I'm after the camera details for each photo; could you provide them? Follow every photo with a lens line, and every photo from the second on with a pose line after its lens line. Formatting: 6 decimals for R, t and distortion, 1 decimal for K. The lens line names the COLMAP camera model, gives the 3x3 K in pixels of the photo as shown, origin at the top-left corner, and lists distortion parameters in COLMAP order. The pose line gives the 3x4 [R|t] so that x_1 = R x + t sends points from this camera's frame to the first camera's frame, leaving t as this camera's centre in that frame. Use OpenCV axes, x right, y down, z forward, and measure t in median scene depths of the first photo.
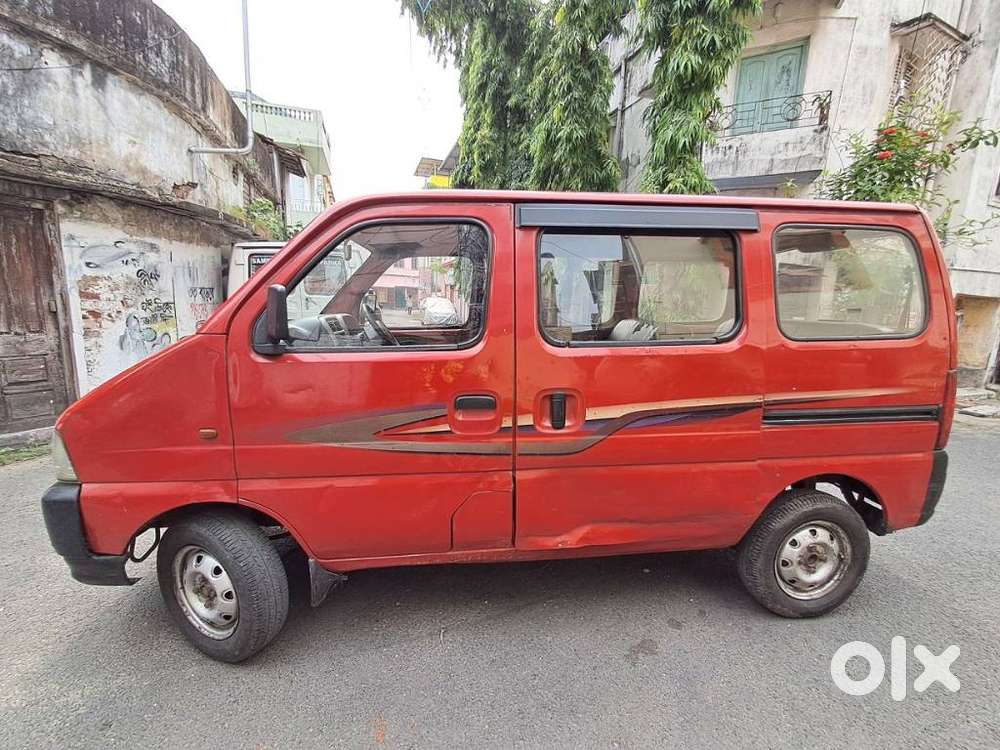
lens RADIAL K [[459.0, 0, 500.0], [0, 459.0, 375.0], [0, 0, 1]] dist [0.002136, 0.000948]
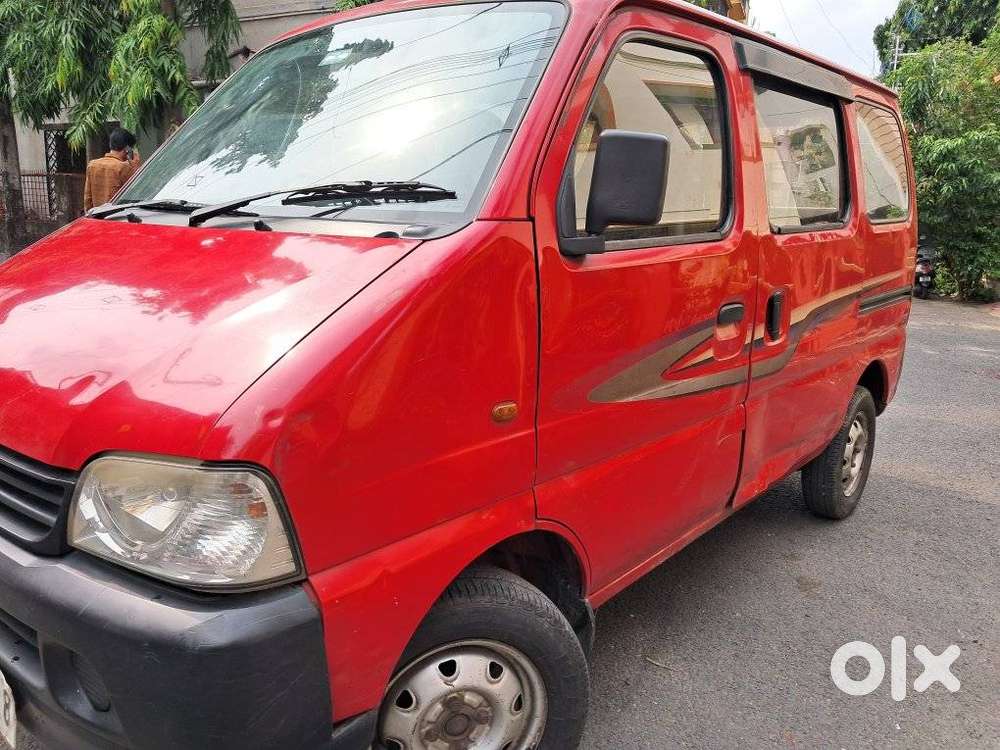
lens RADIAL K [[795.3, 0, 484.2], [0, 795.3, 370.1], [0, 0, 1]] dist [0.008416, 0.003118]
pose [[0.721373, -0.127096, 0.680785, -1.022812], [0.073326, 0.991507, 0.107408, -0.012960], [-0.688654, -0.027562, 0.724566, 0.301425]]
